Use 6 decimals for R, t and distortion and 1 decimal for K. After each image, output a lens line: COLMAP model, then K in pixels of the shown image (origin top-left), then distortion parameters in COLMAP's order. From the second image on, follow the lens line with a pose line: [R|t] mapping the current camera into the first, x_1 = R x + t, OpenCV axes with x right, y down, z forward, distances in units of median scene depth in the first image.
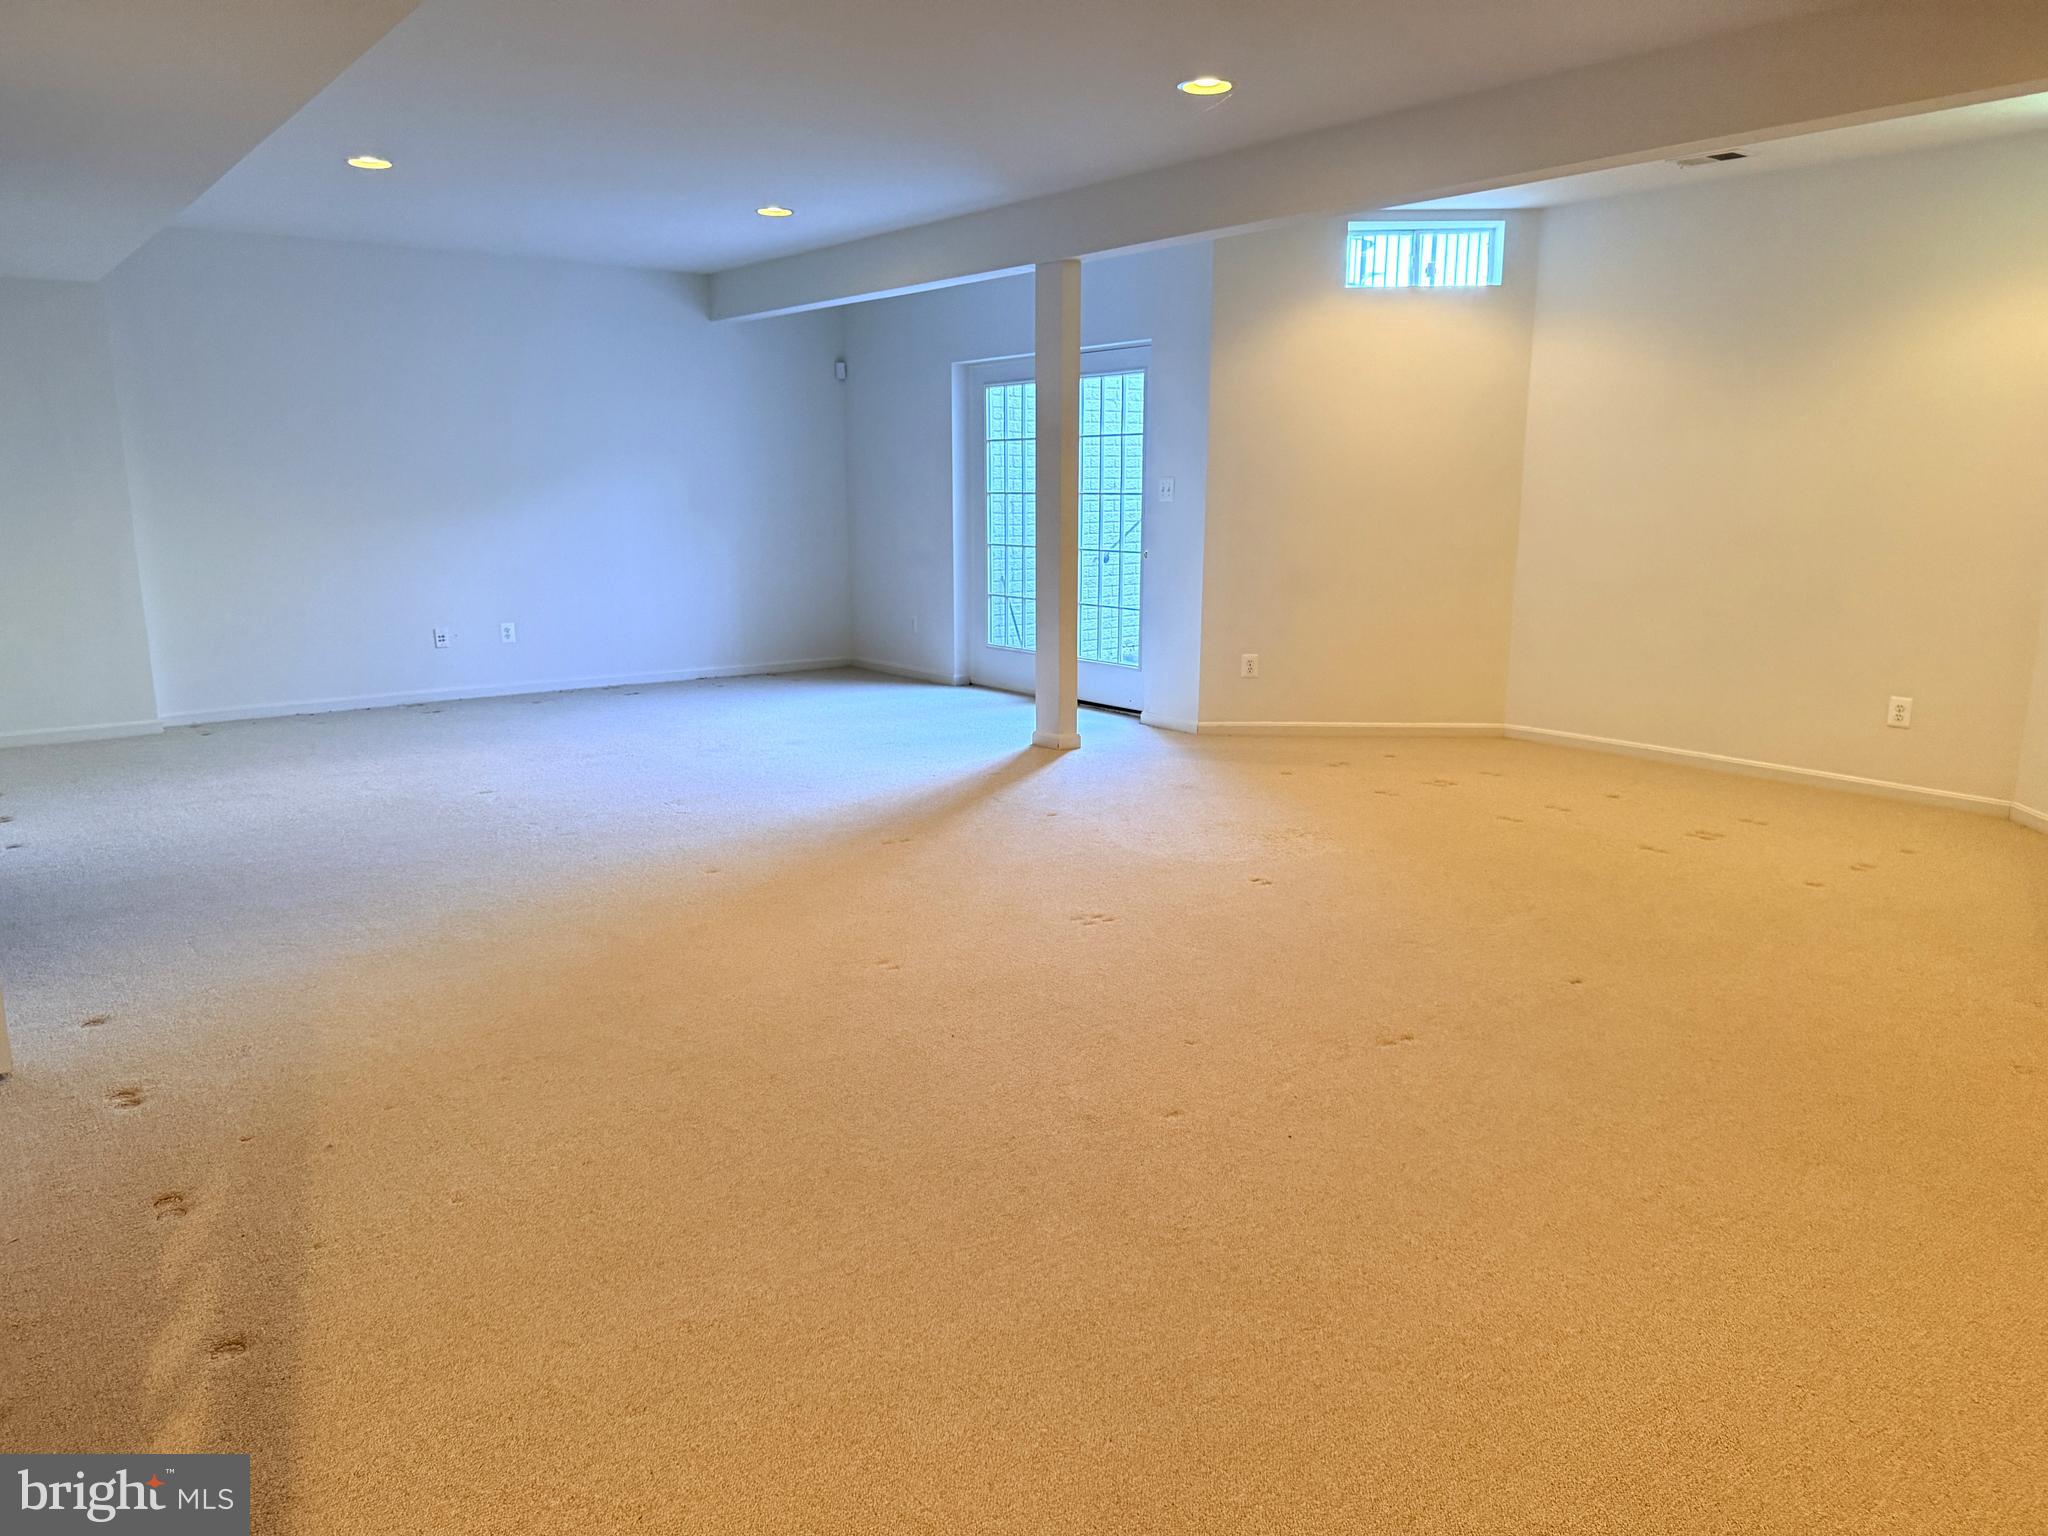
lens RADIAL K [[1429.8, 0, 1047.1], [0, 1429.8, 768.1], [0, 0, 1]] dist [0.030831, -0.029668]
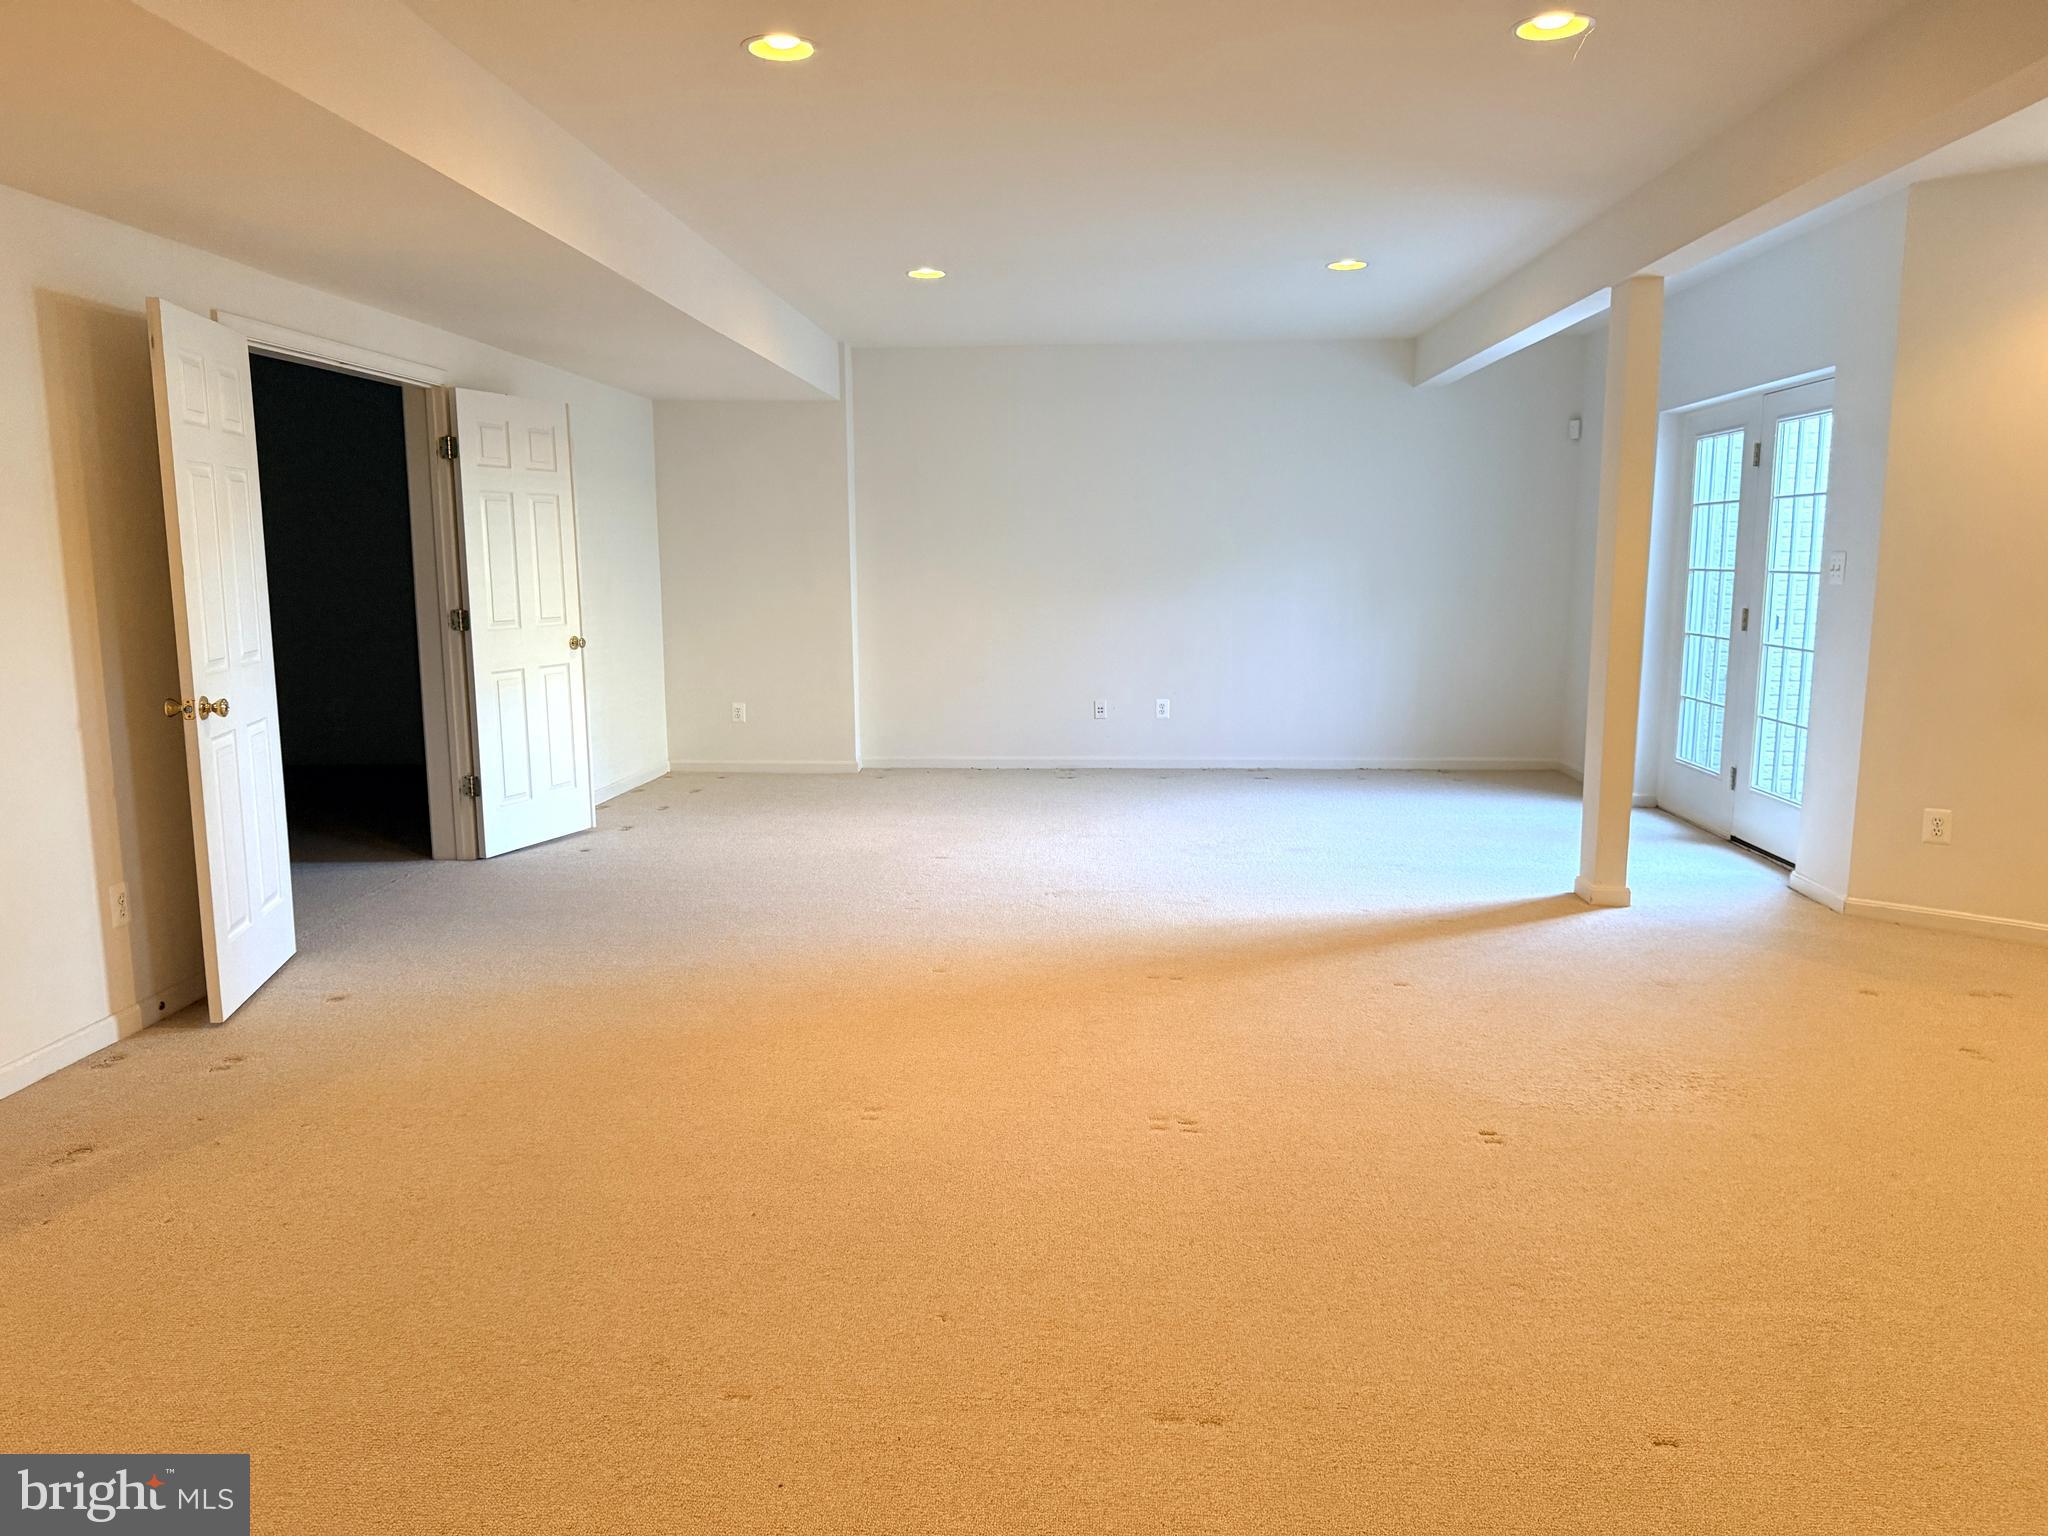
lens RADIAL K [[1429.8, 0, 1027.0], [0, 1429.8, 777.2], [0, 0, 1]] dist [0.030831, -0.029668]
pose [[0.745766, 0.096631, -0.659162, 0.234098], [-0.126347, 0.991983, 0.002475, -0.036392], [0.654117, 0.081437, 0.751997, 0.177819]]
